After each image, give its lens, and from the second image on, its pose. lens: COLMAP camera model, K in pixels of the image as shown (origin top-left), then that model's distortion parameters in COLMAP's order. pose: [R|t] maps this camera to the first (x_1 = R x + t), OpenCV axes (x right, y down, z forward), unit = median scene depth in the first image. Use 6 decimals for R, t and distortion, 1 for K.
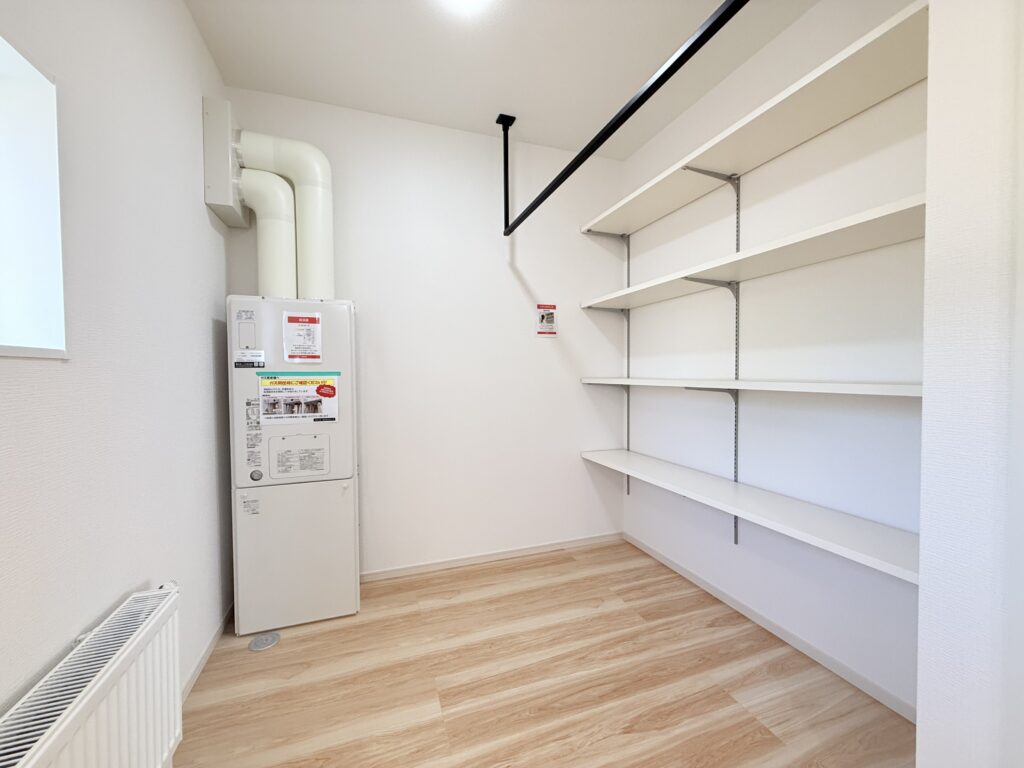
lens RADIAL K [[414.4, 0, 520.4], [0, 414.4, 382.5], [0, 0, 1]] dist [-0.003950, 0.000609]
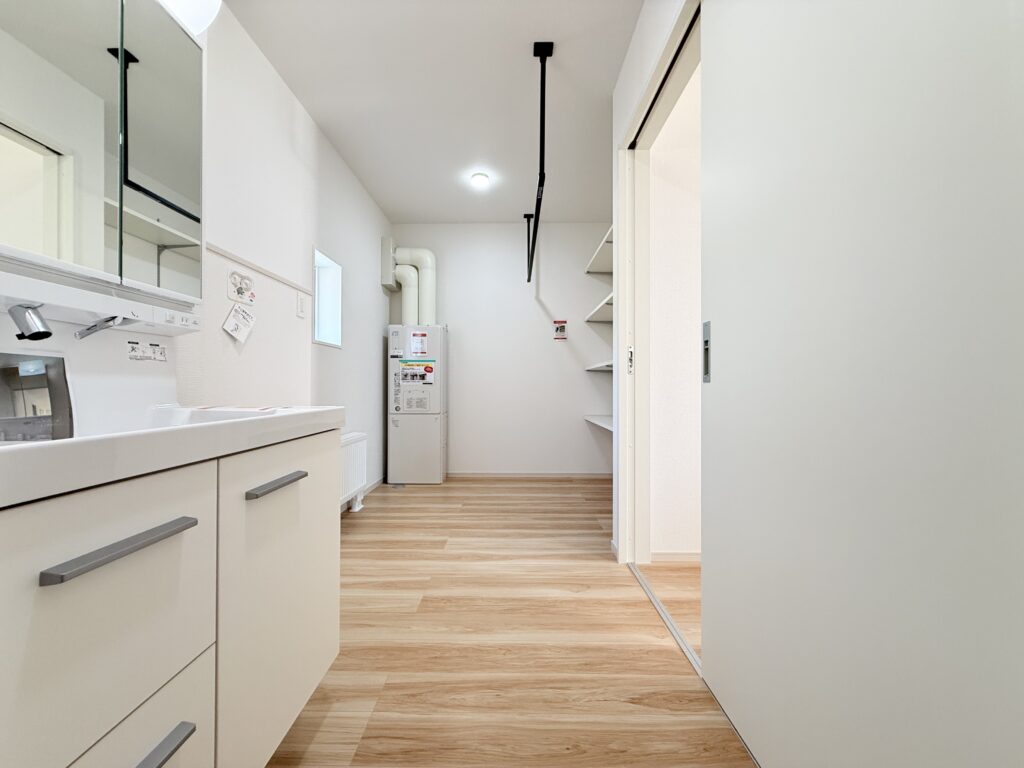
lens RADIAL K [[414.4, 0, 513.7], [0, 414.4, 380.7], [0, 0, 1]] dist [-0.003950, 0.000609]
pose [[0.936596, 0.002233, -0.350404, 0.637345], [-0.015824, 0.999229, -0.035927, 0.142837], [0.350054, 0.039193, 0.935909, -0.756603]]
